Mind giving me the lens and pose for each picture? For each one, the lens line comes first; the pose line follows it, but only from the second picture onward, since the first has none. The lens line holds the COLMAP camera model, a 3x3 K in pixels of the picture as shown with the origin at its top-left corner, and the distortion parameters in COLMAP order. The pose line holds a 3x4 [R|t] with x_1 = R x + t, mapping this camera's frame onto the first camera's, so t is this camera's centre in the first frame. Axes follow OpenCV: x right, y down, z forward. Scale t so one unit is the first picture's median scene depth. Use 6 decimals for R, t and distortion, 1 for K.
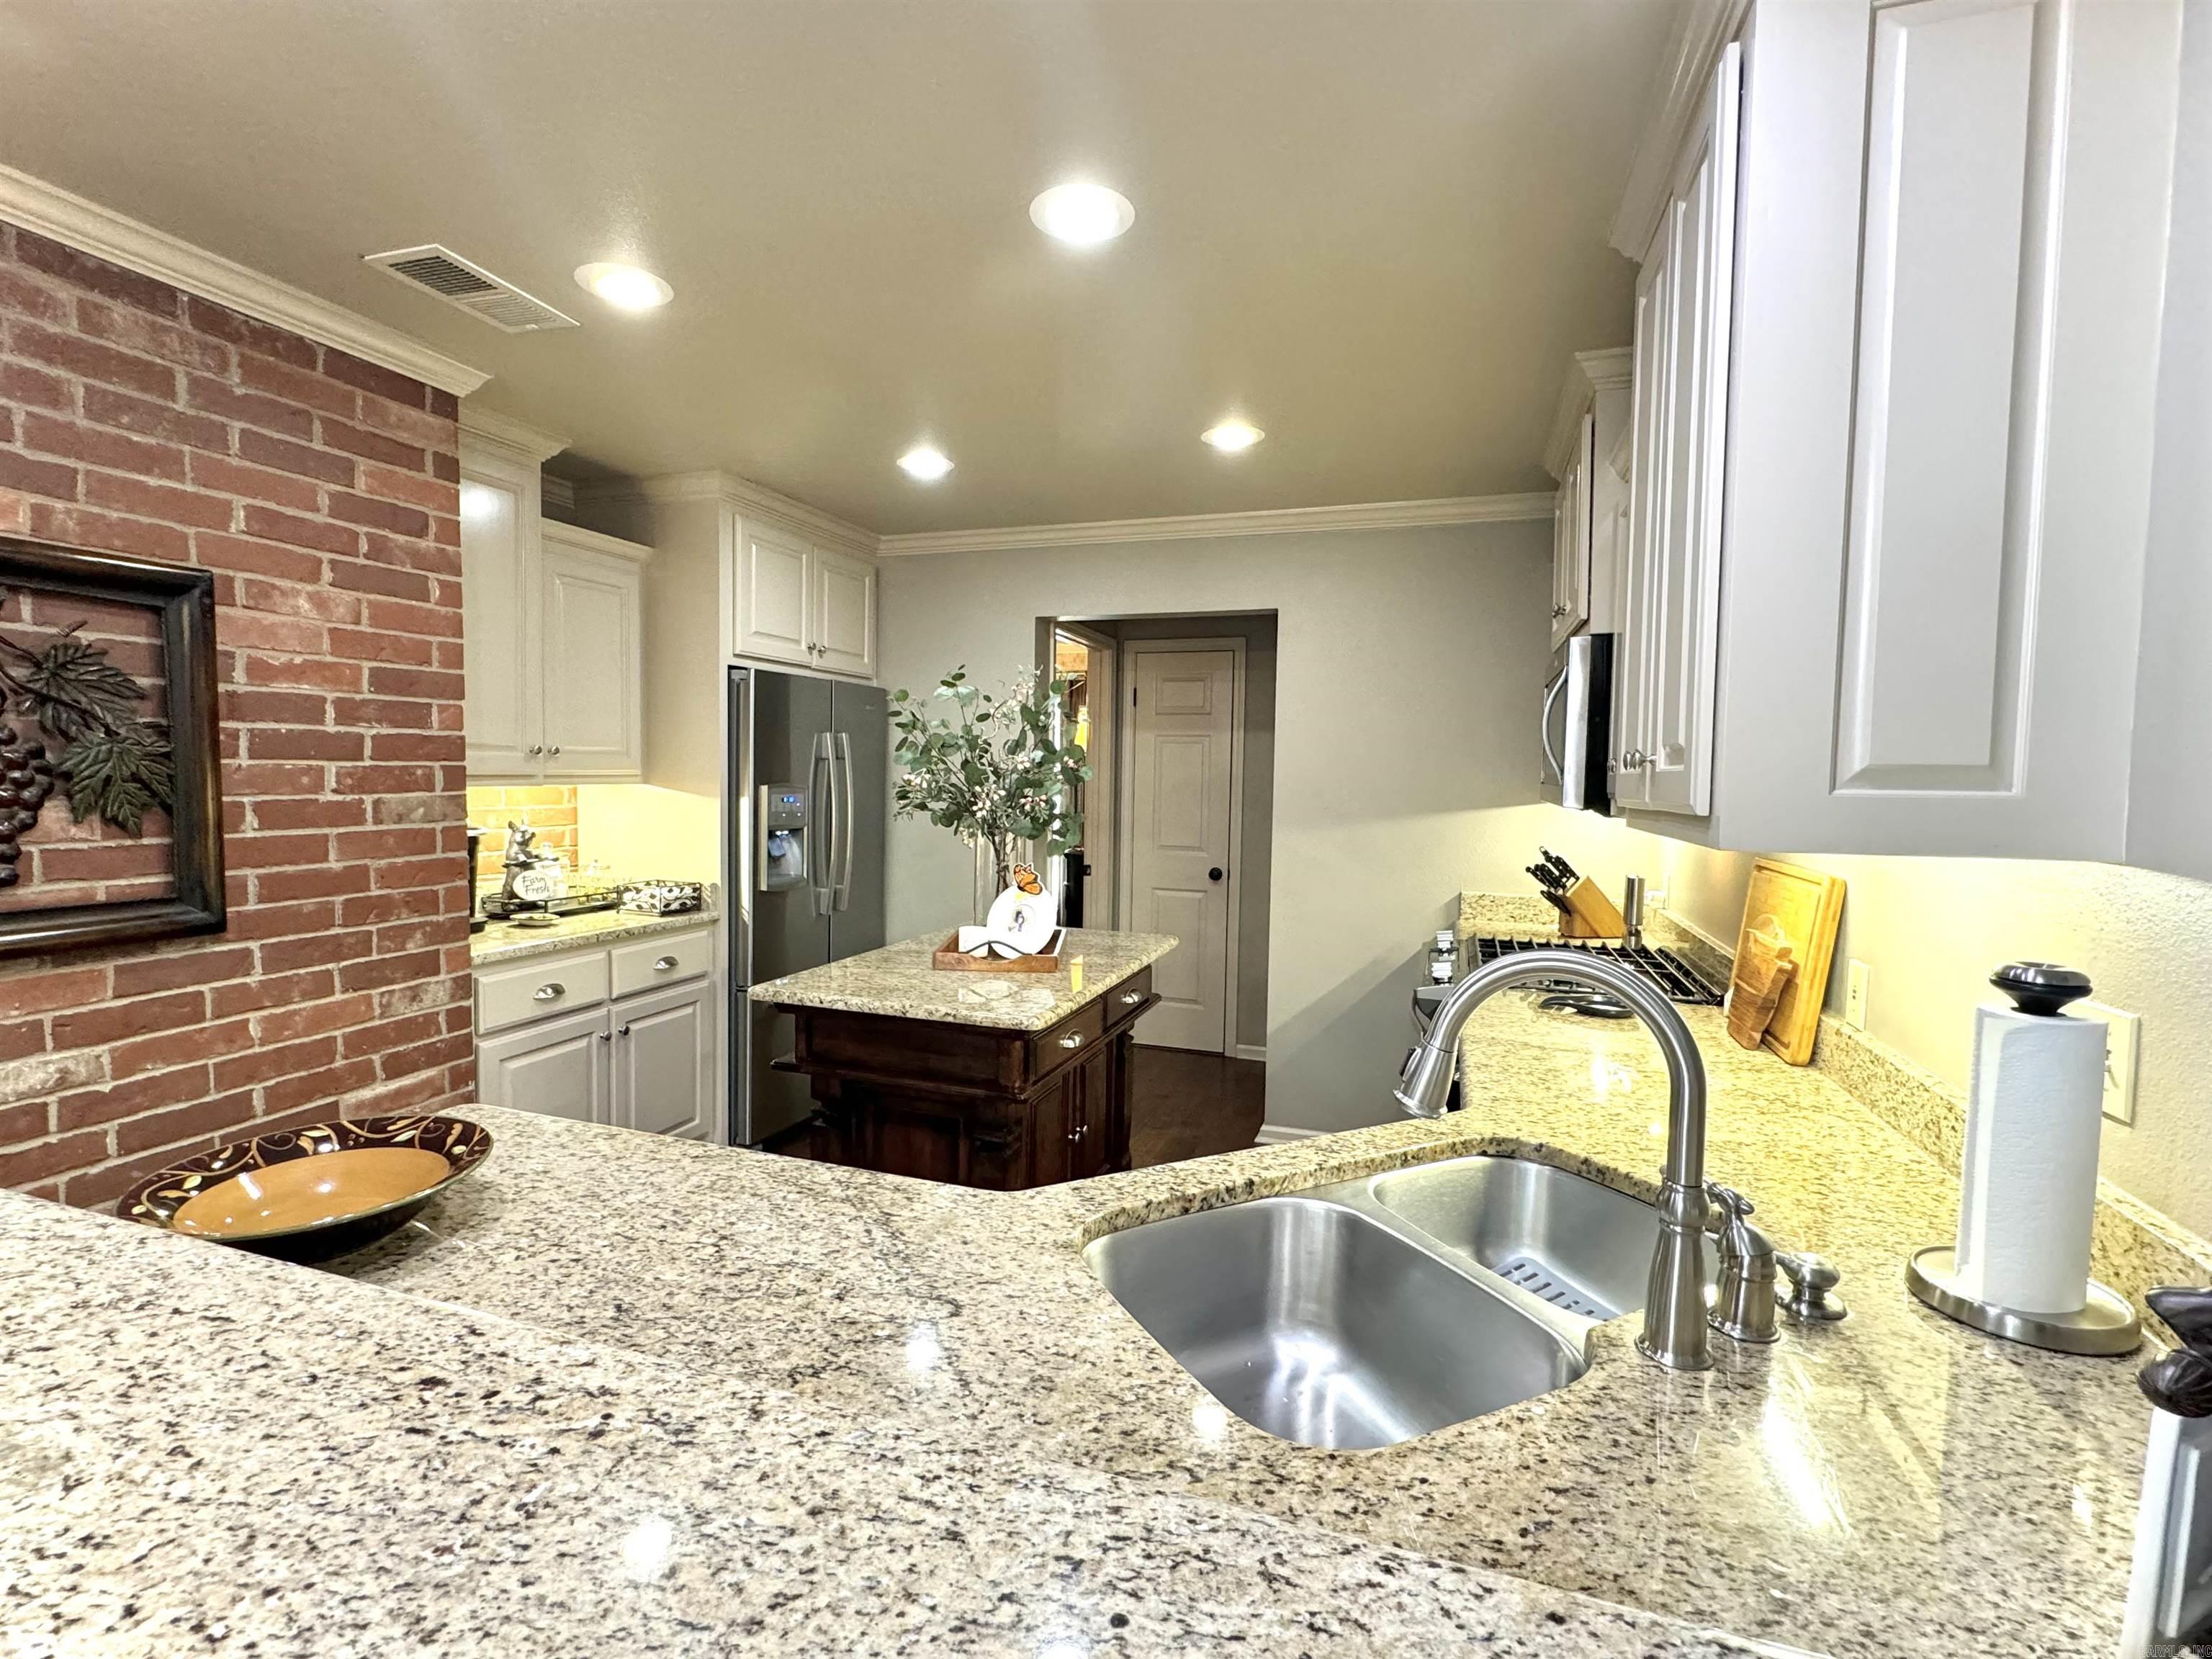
lens RADIAL K [[1020.5, 0, 1100.9], [0, 1020.5, 818.3], [0, 0, 1]] dist [-0.000755, -0.000170]
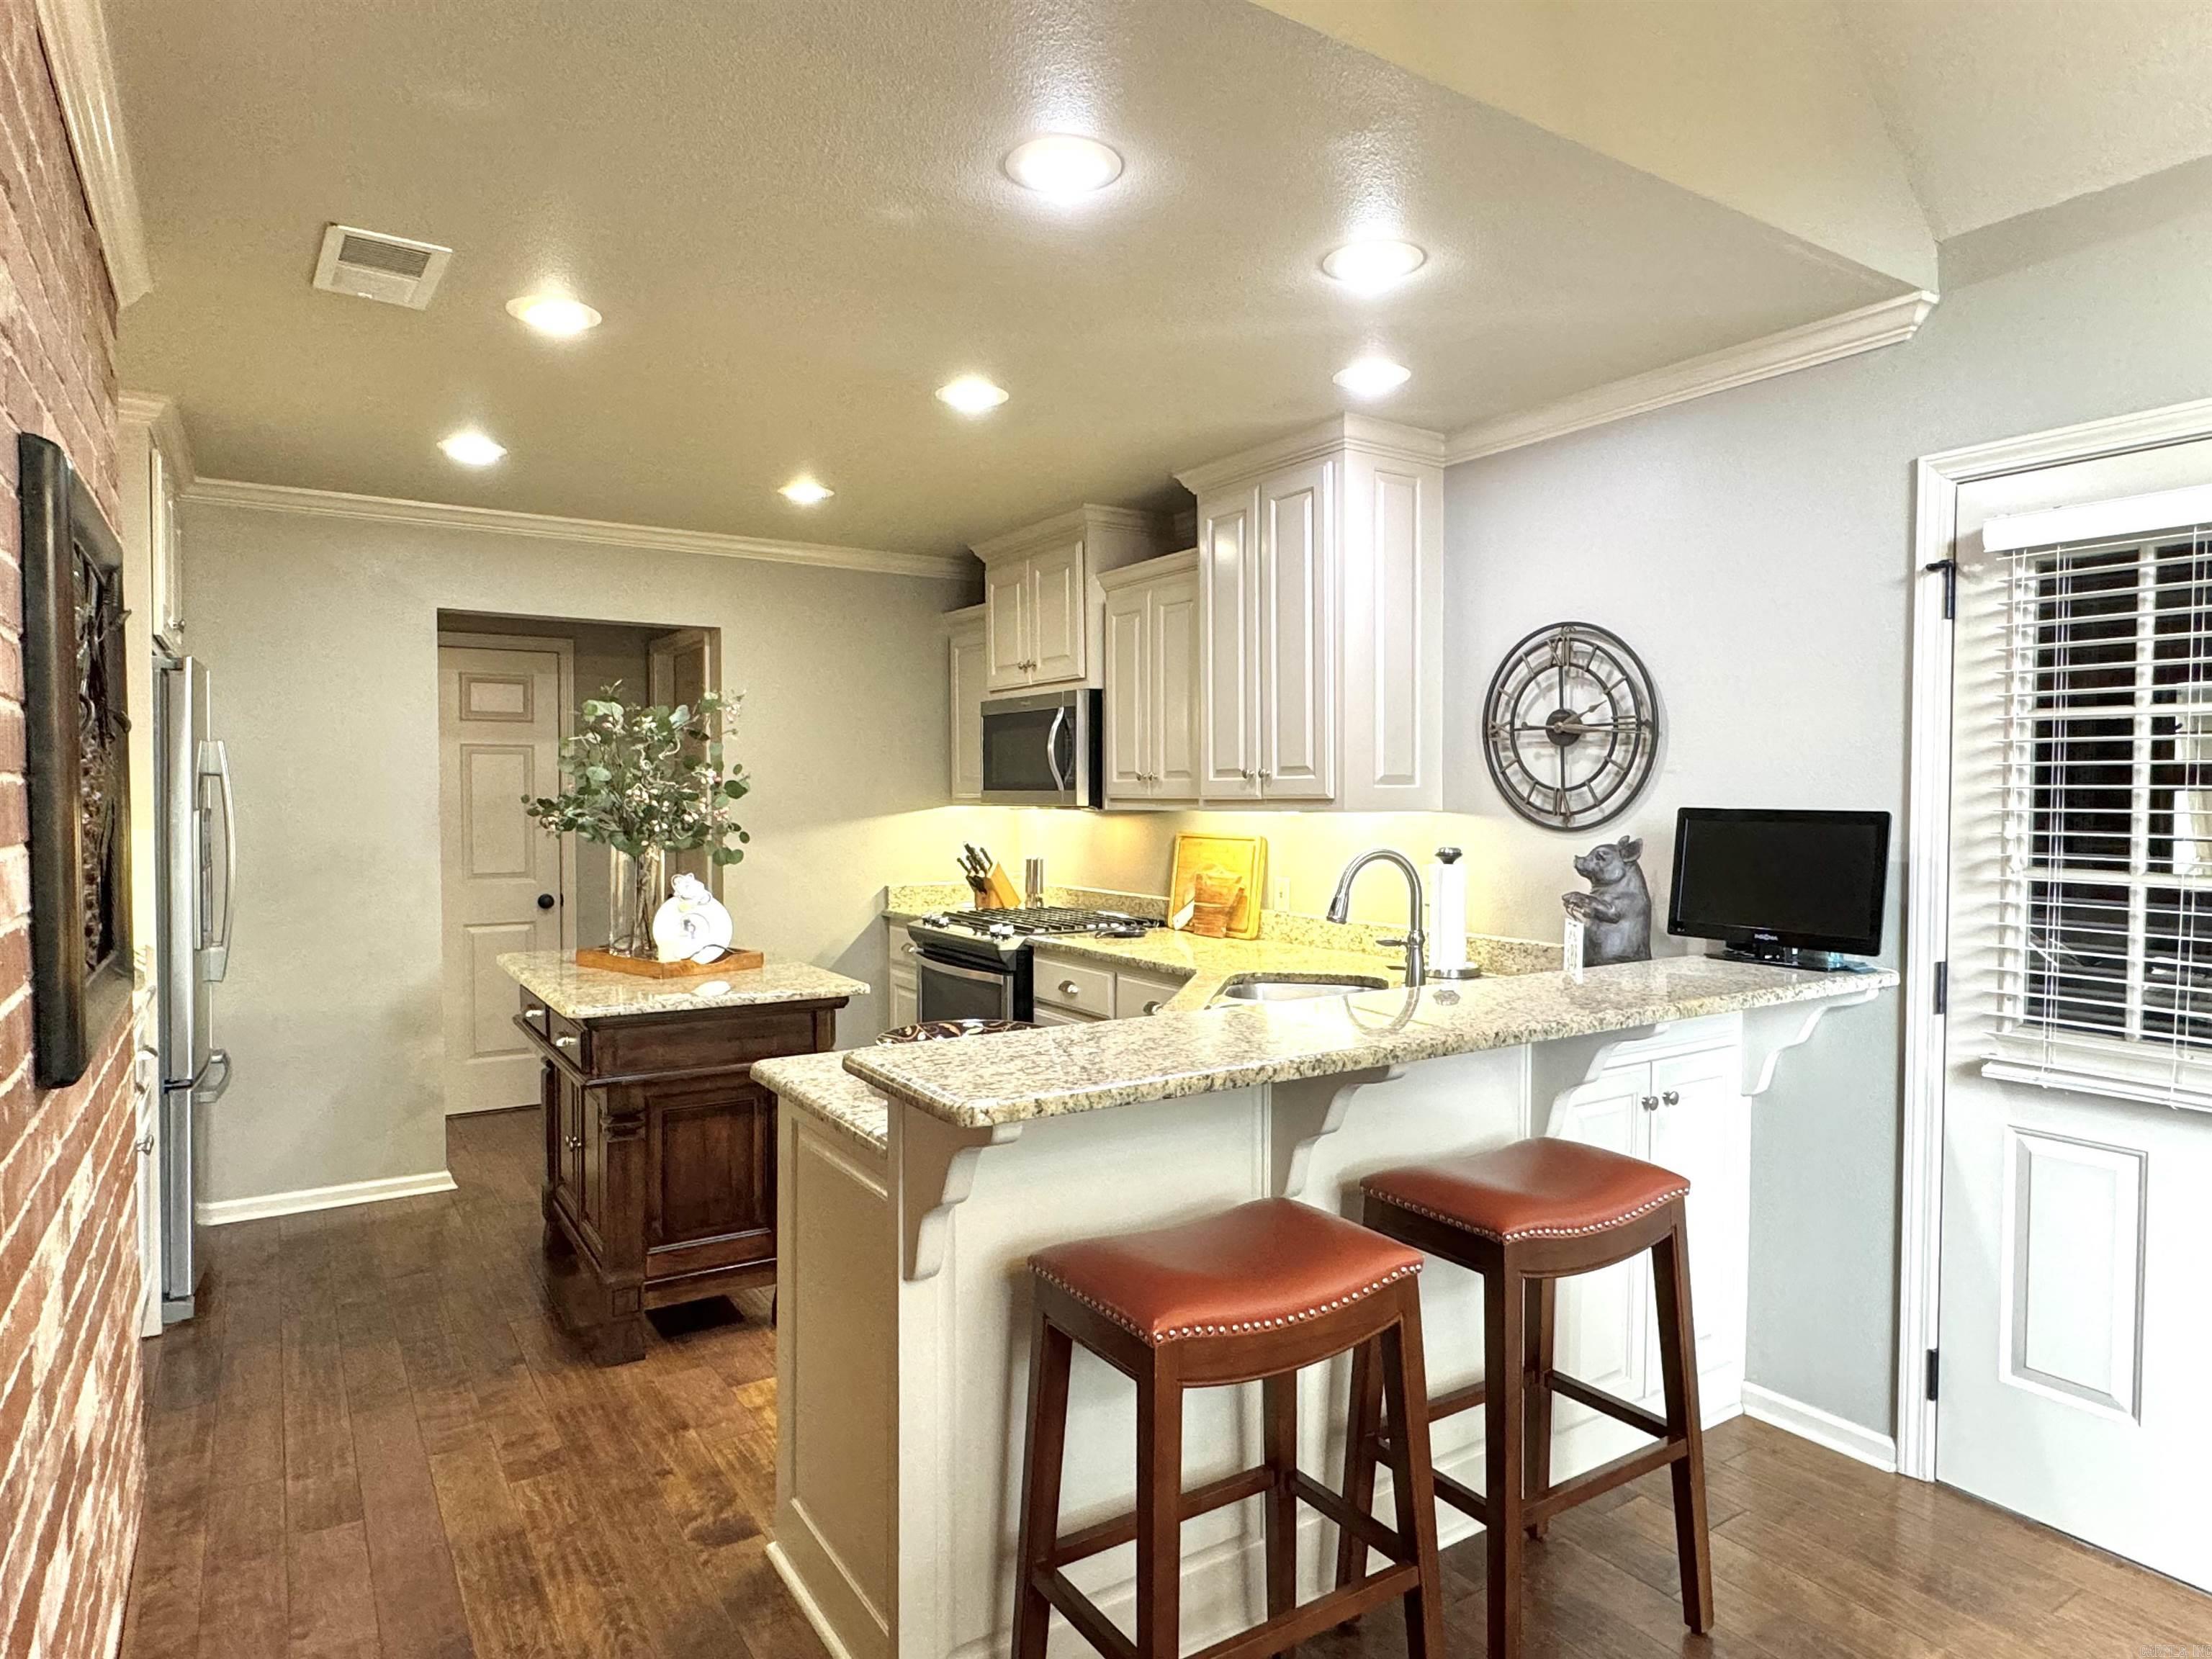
lens RADIAL K [[1292.9, 0, 1106.9], [0, 1292.9, 825.6], [0, 0, 1]] dist [-0.003663, -0.001236]
pose [[0.617091, -0.036220, 0.786058, -1.032863], [0.048060, 0.998810, 0.008294, 0.004772], [-0.785423, 0.032660, 0.618097, -0.190540]]
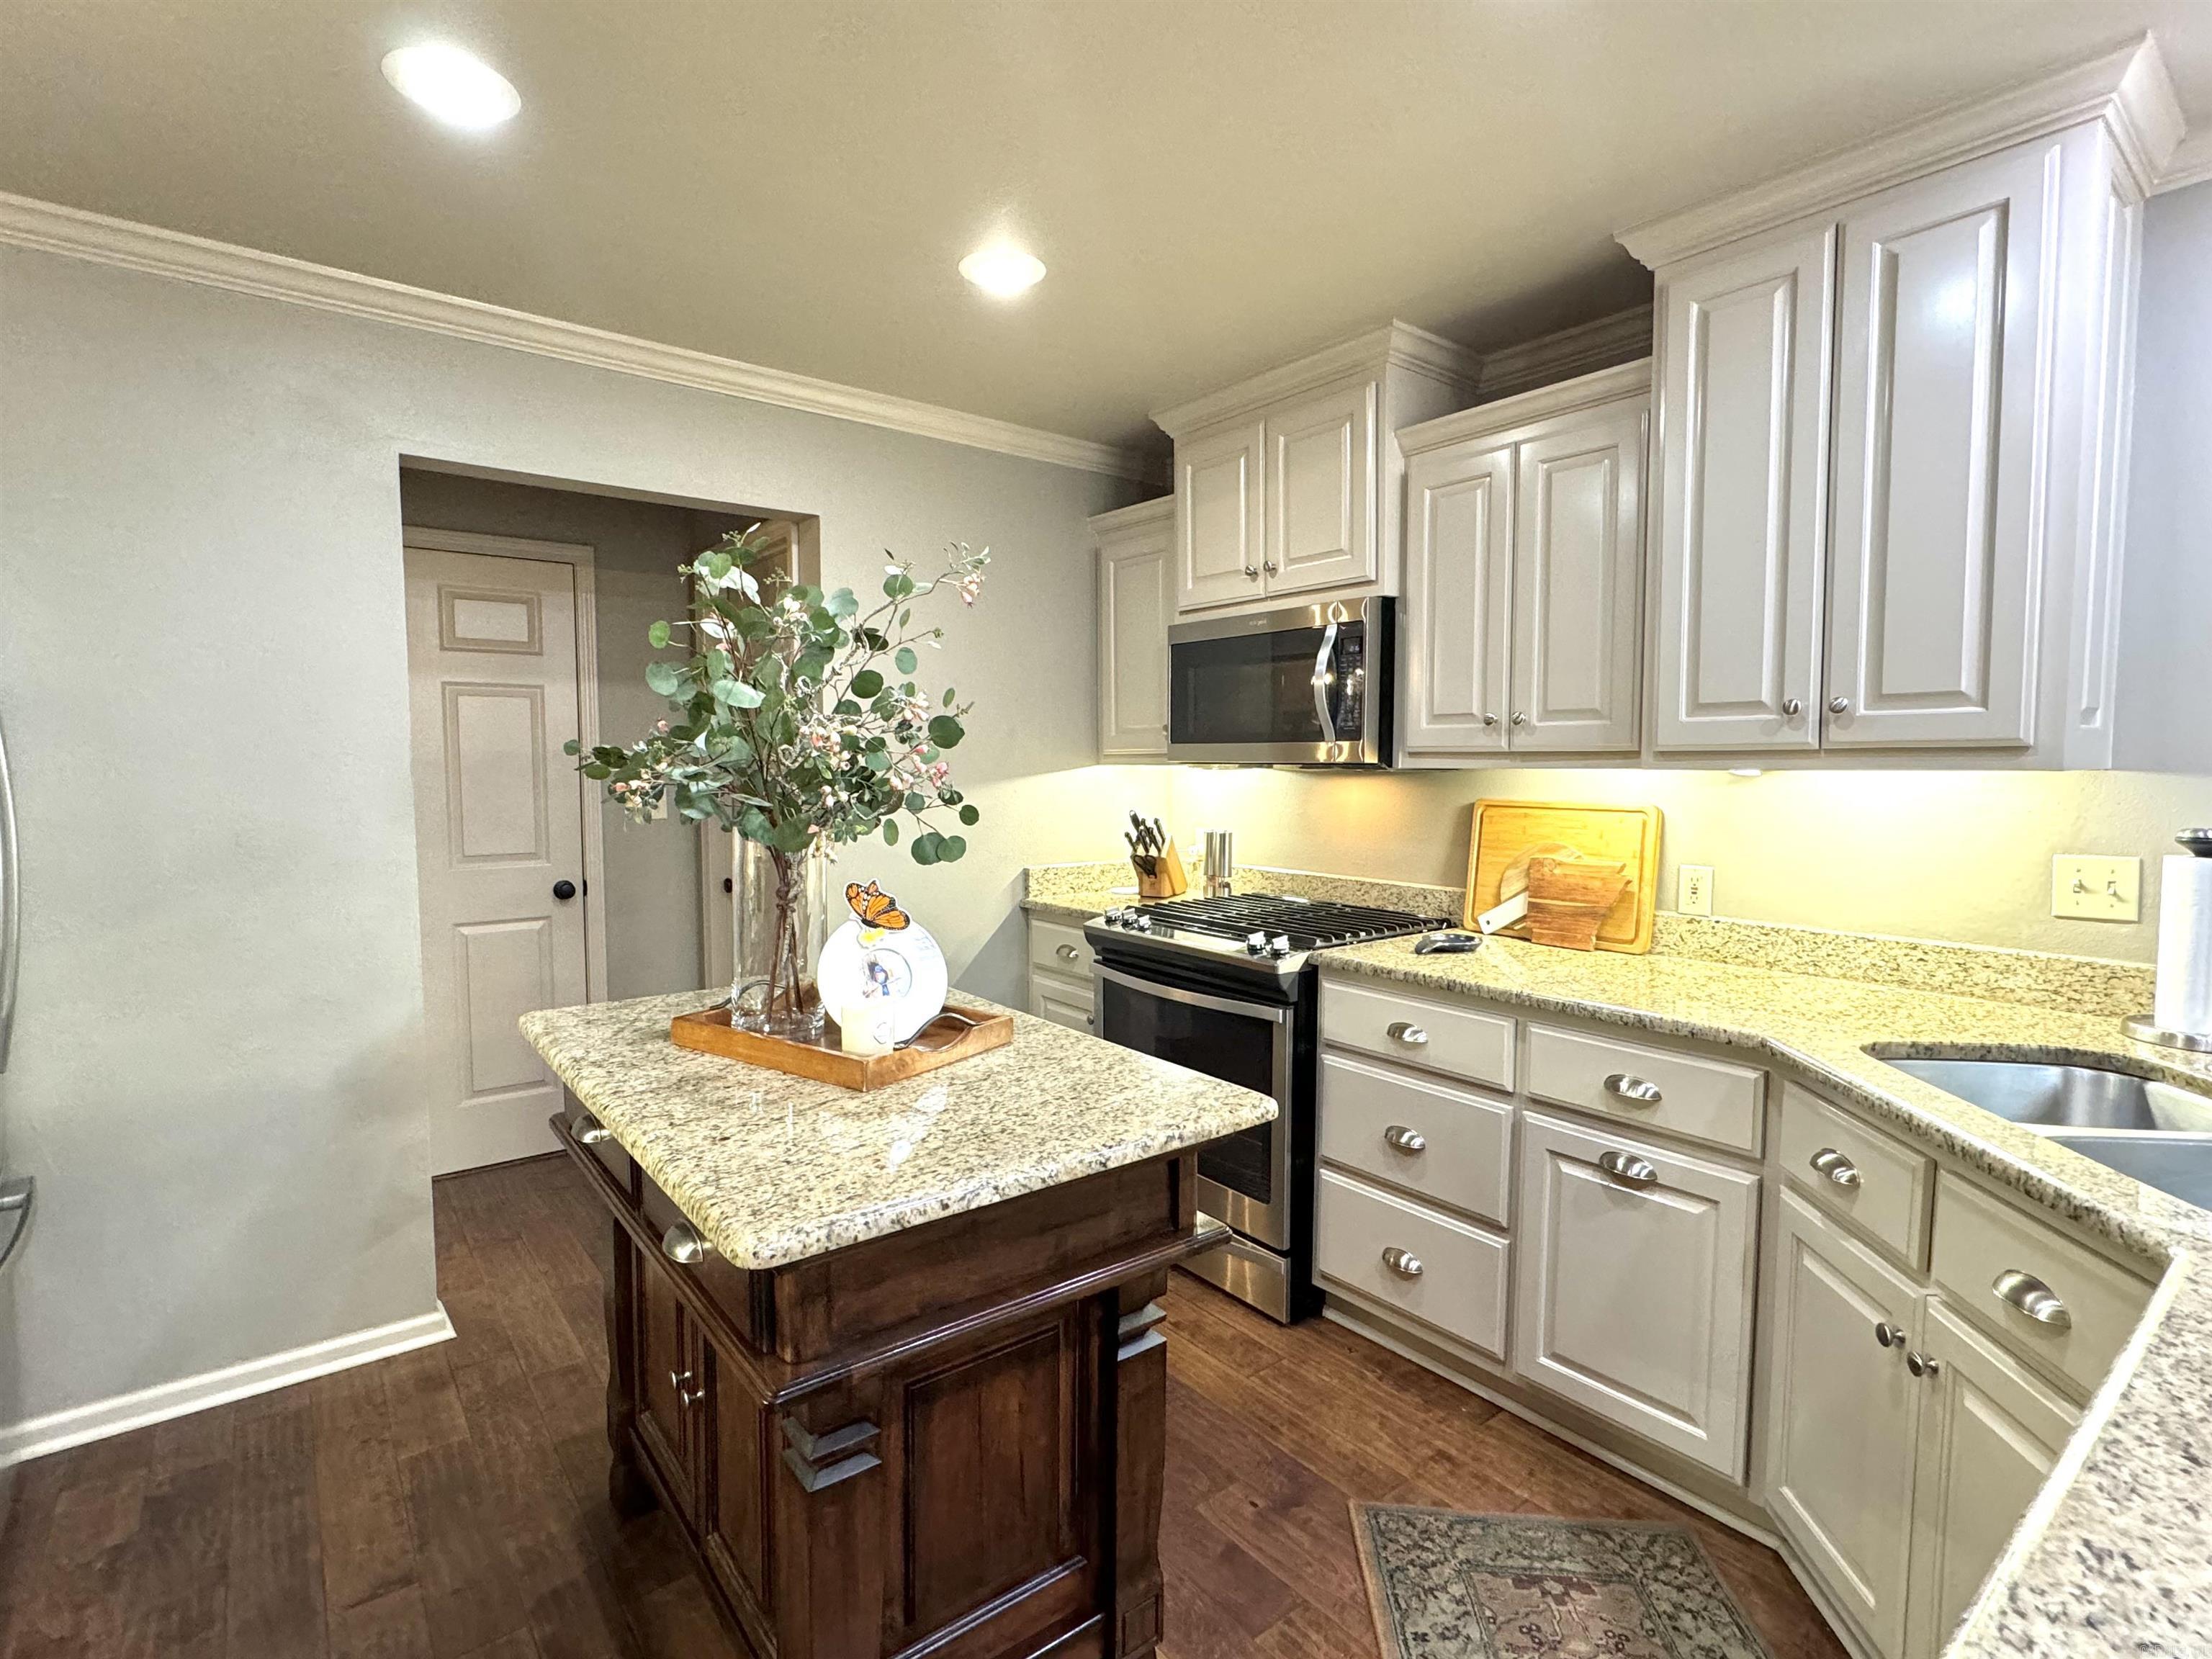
lens RADIAL K [[1063.4, 0, 1096.3], [0, 1063.4, 829.1], [0, 0, 1]] dist [-0.000515, -0.000517]
pose [[0.545474, -0.071516, 0.835071, -0.630810], [0.049680, 0.997360, 0.052963, -0.014898], [-0.836654, 0.012596, 0.547586, 0.670954]]
